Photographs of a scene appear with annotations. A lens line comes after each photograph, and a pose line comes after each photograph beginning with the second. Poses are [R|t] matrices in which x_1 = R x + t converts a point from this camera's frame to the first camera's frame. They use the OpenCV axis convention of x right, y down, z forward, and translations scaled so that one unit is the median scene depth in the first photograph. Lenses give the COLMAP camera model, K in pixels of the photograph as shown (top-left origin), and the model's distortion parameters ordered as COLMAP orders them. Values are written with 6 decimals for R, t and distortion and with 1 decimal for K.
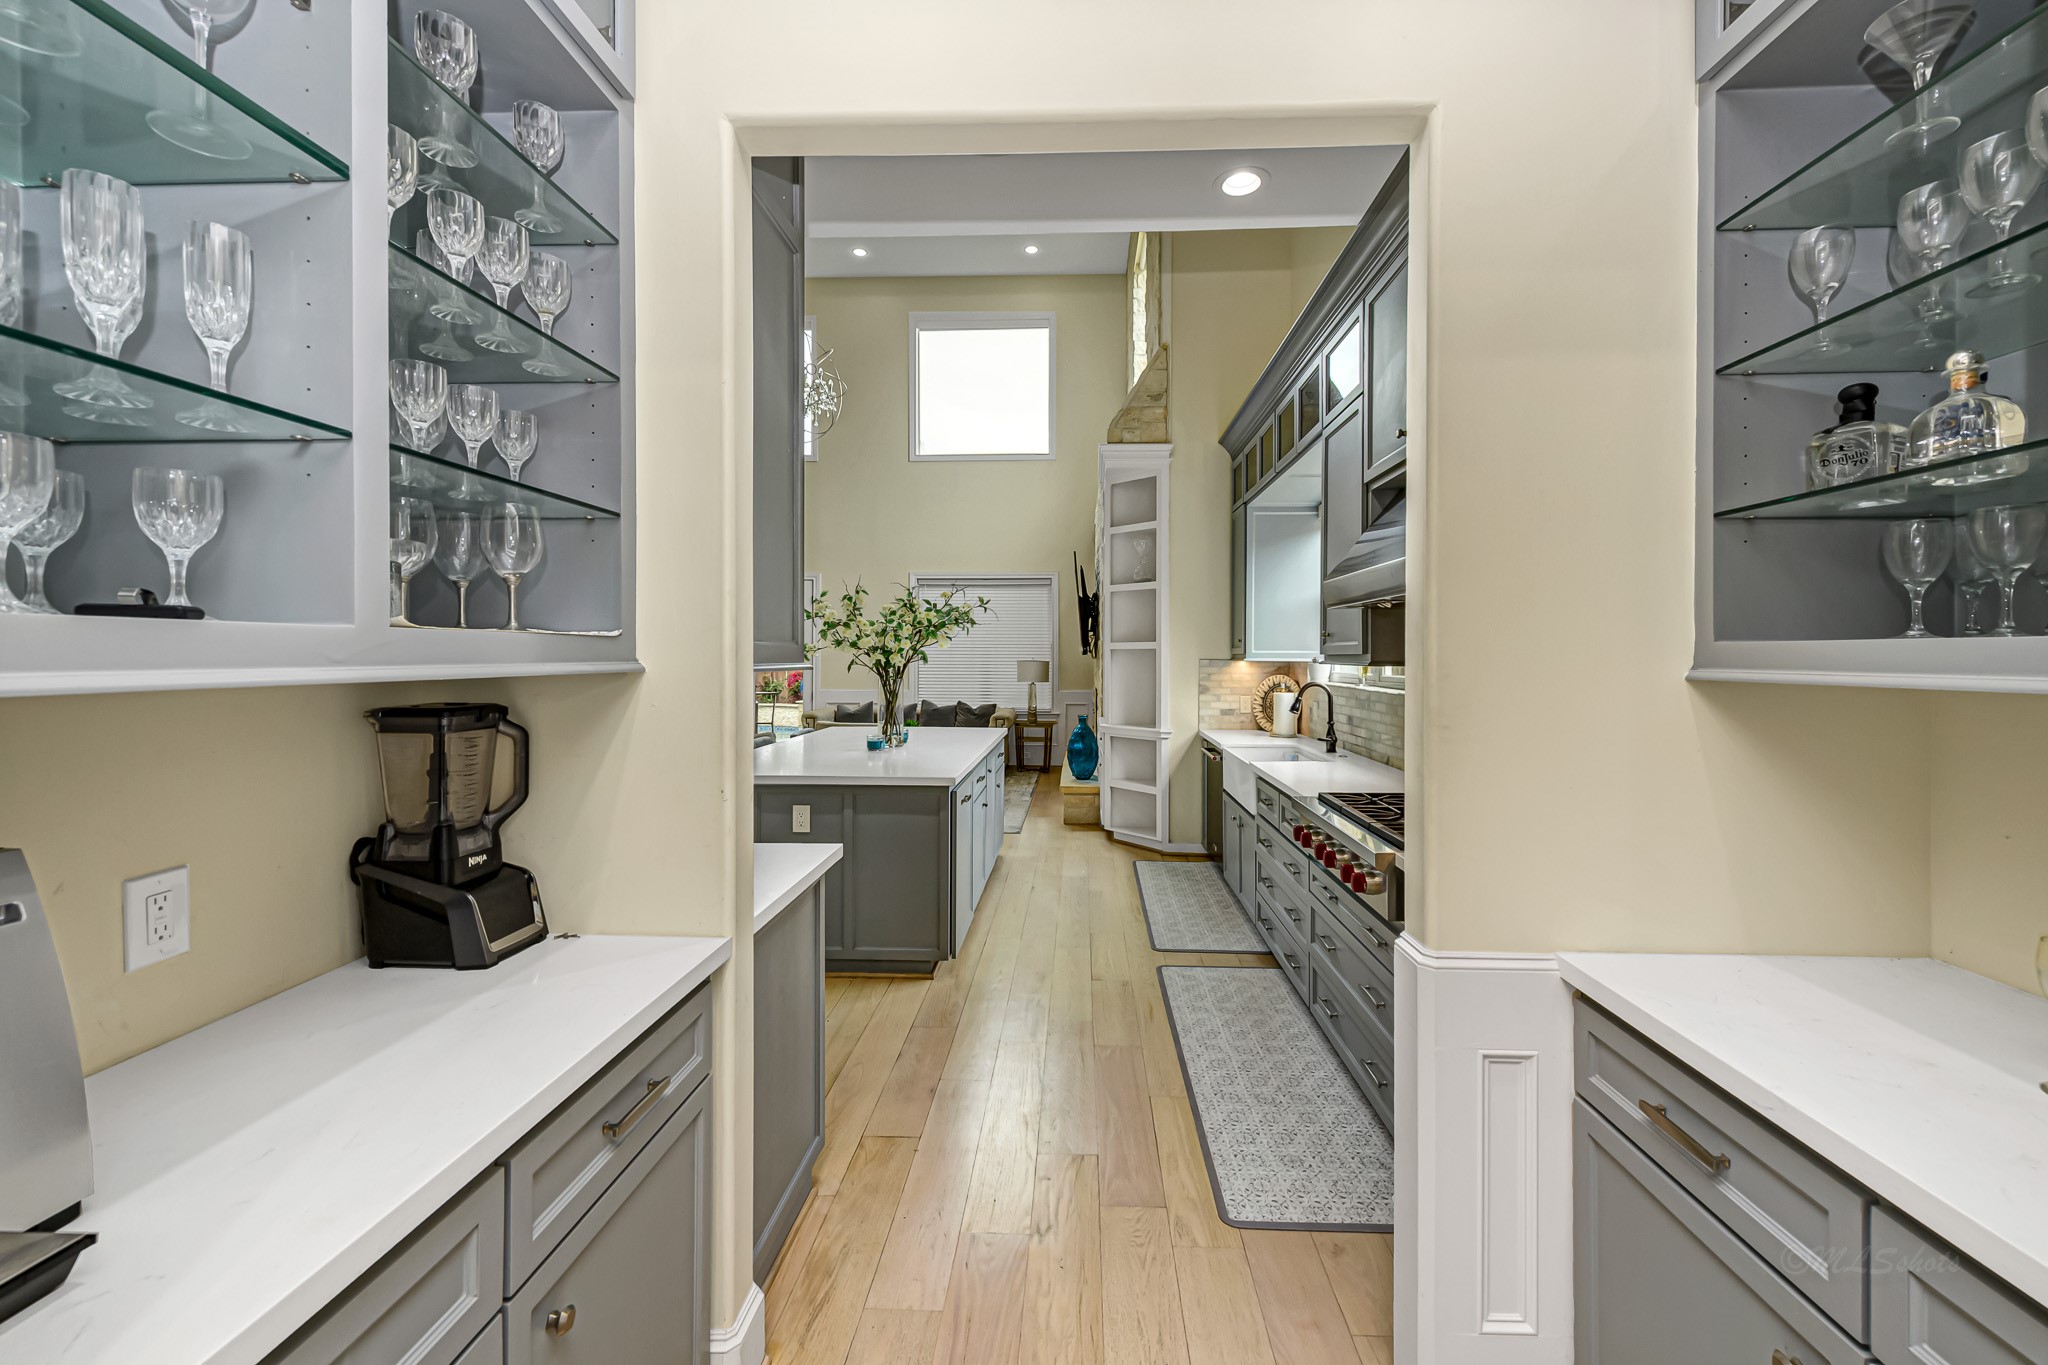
lens RADIAL K [[905.1, 0, 1031.7], [0, 905.1, 656.4], [0, 0, 1]] dist [-0.000231, -0.000116]
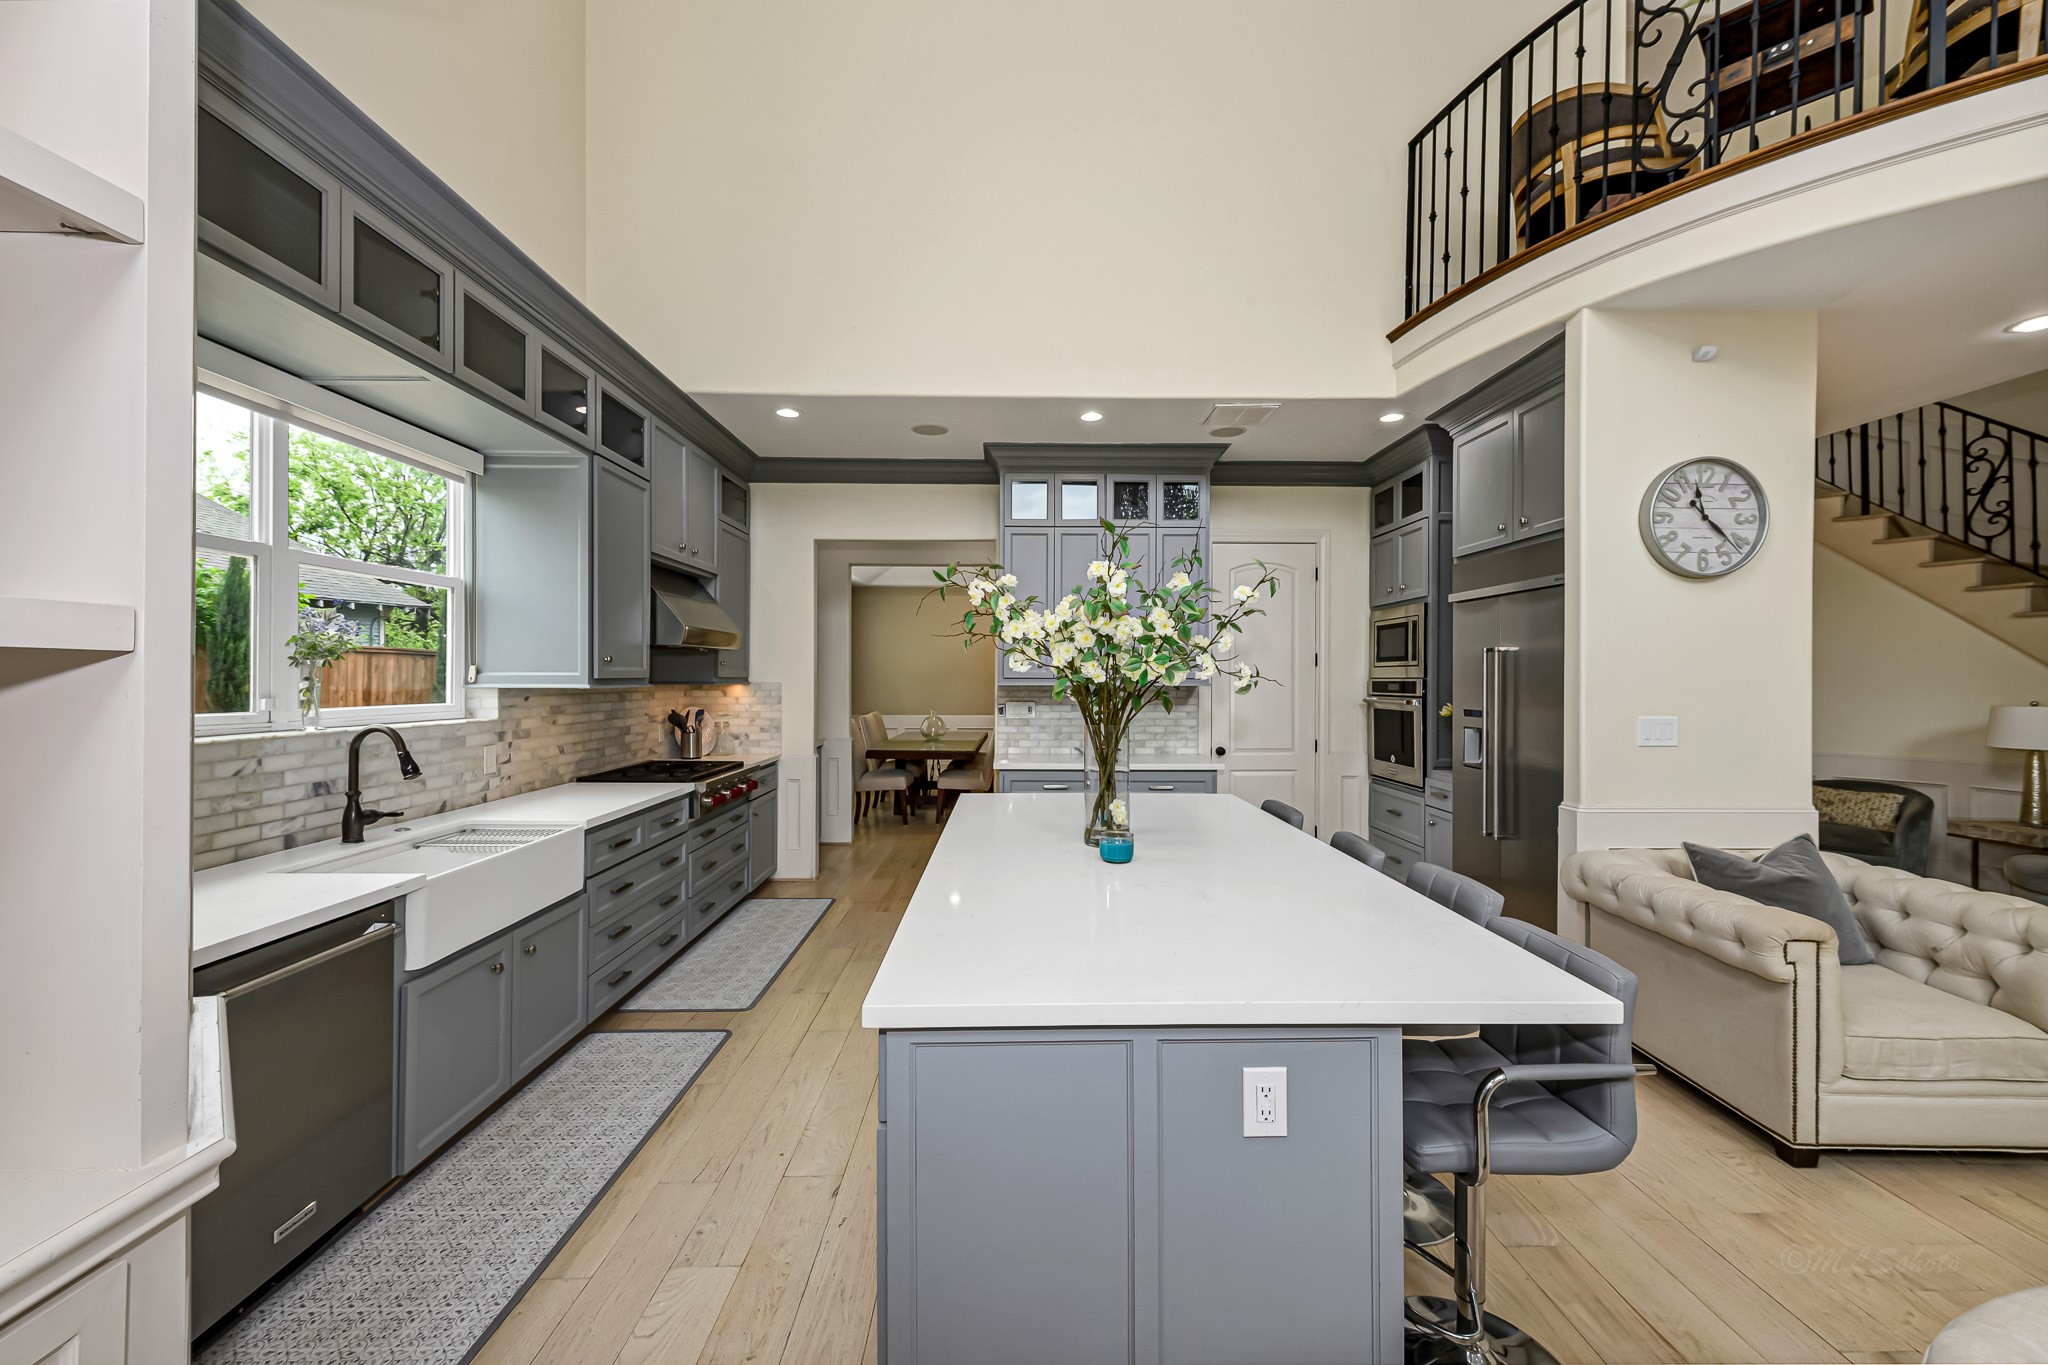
lens RADIAL K [[825.6, 0, 1024.8], [0, 825.6, 679.0], [0, 0, 1]] dist [-0.000018, -0.000132]
pose [[-0.997236, -0.006716, -0.073992, -0.057303], [-0.006985, 0.999970, 0.003375, -0.005299], [0.073967, 0.003883, -0.997253, 1.327377]]
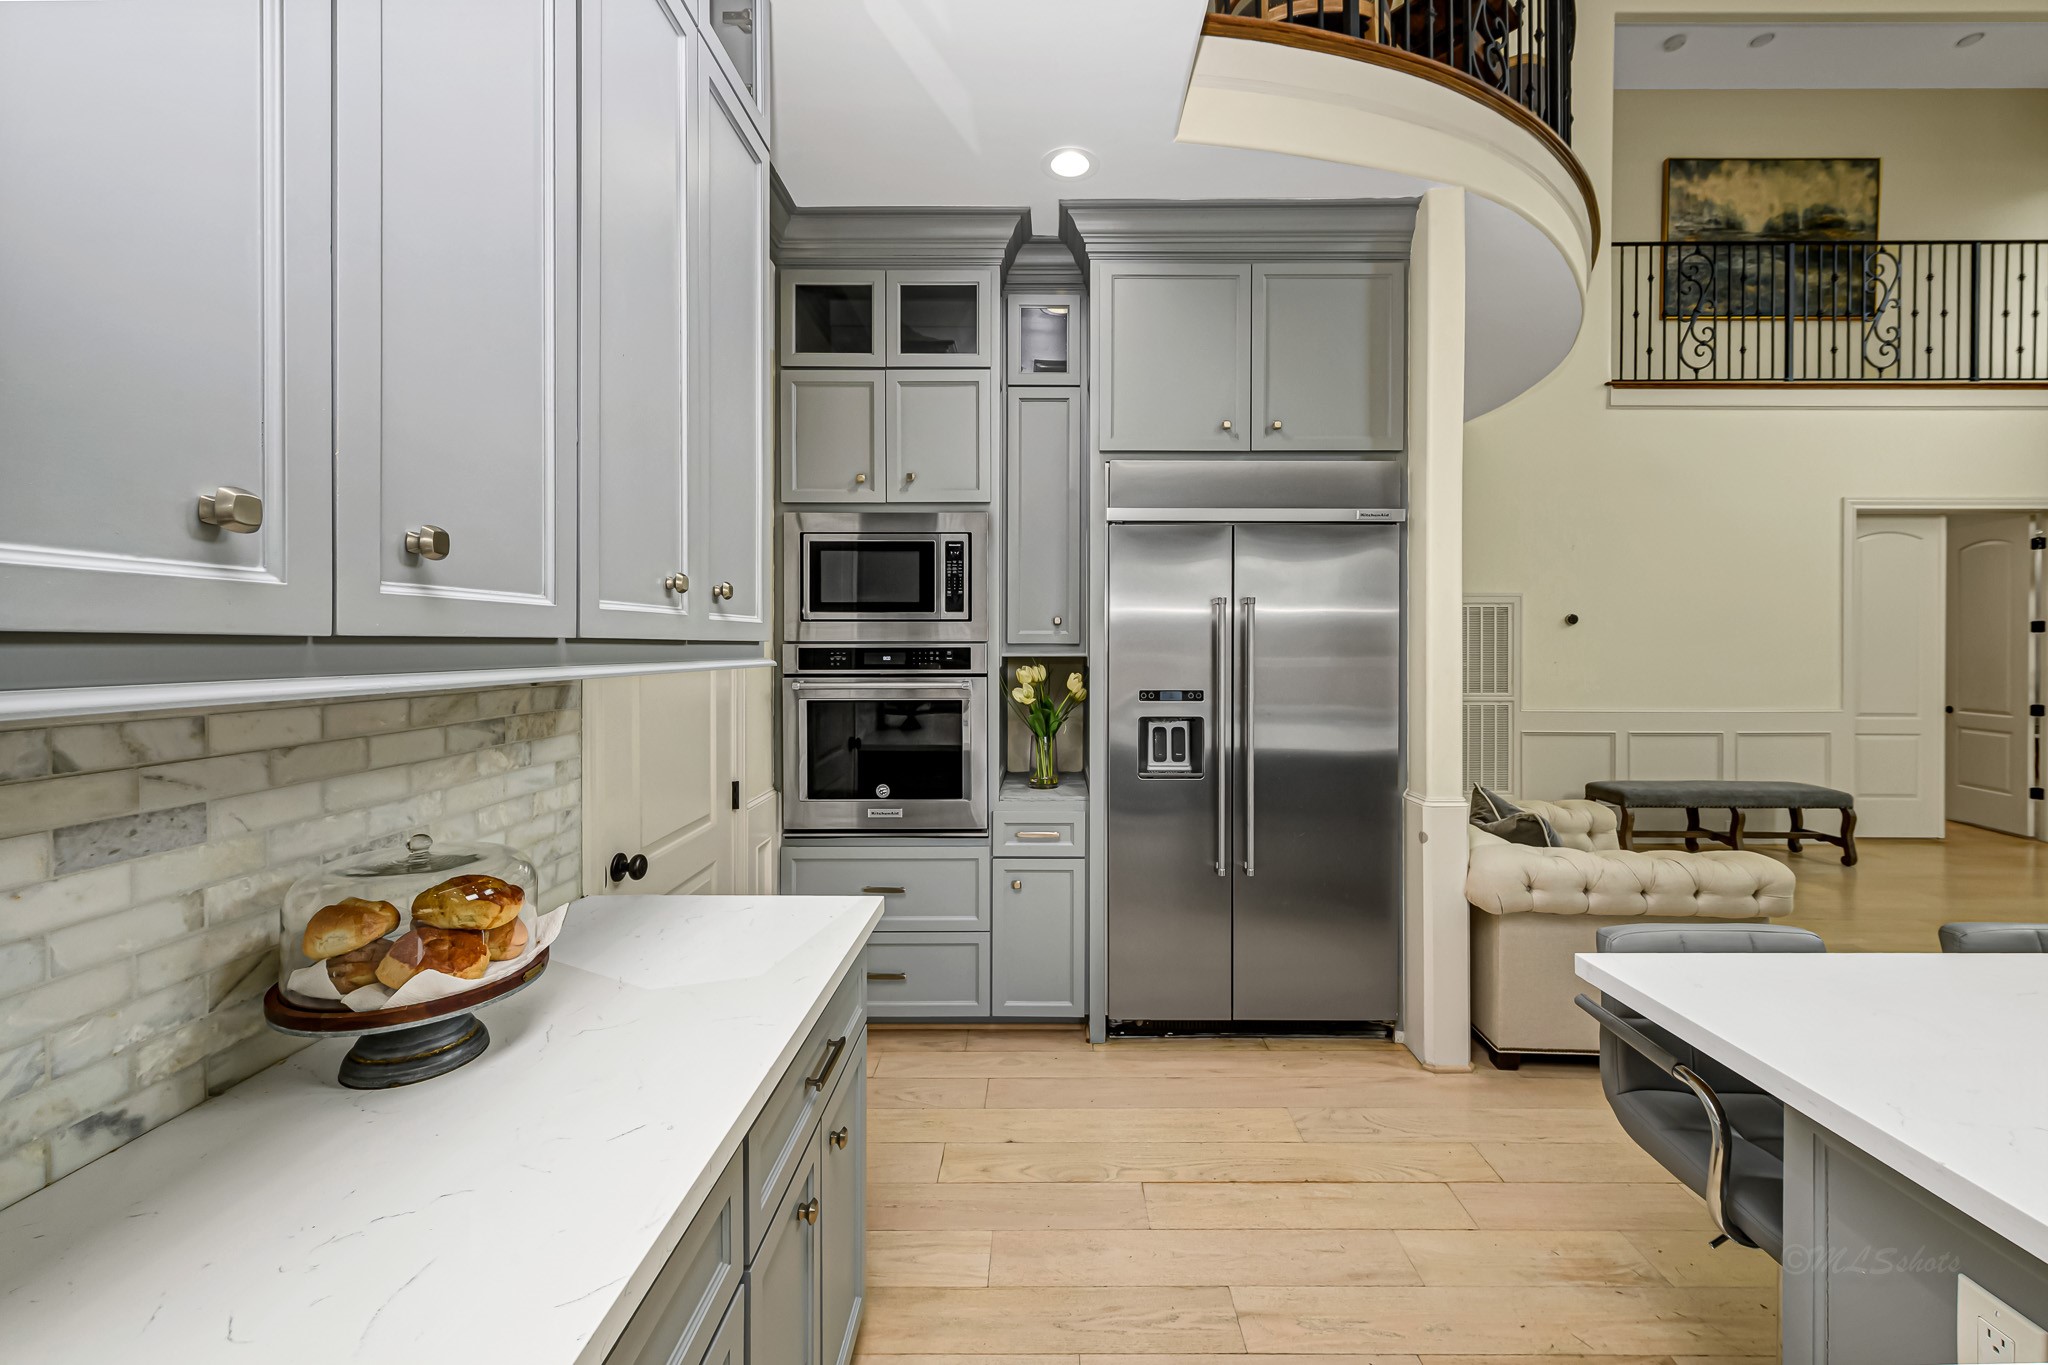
lens RADIAL K [[813.9, 0, 1063.4], [0, 813.9, 652.6], [0, 0, 1]] dist [0.000189, -0.000072]
pose [[0.070077, 0.005903, -0.997524, -0.039146], [-0.003252, 0.999979, 0.005689, -0.002599], [0.997536, 0.002846, 0.070095, 0.493704]]
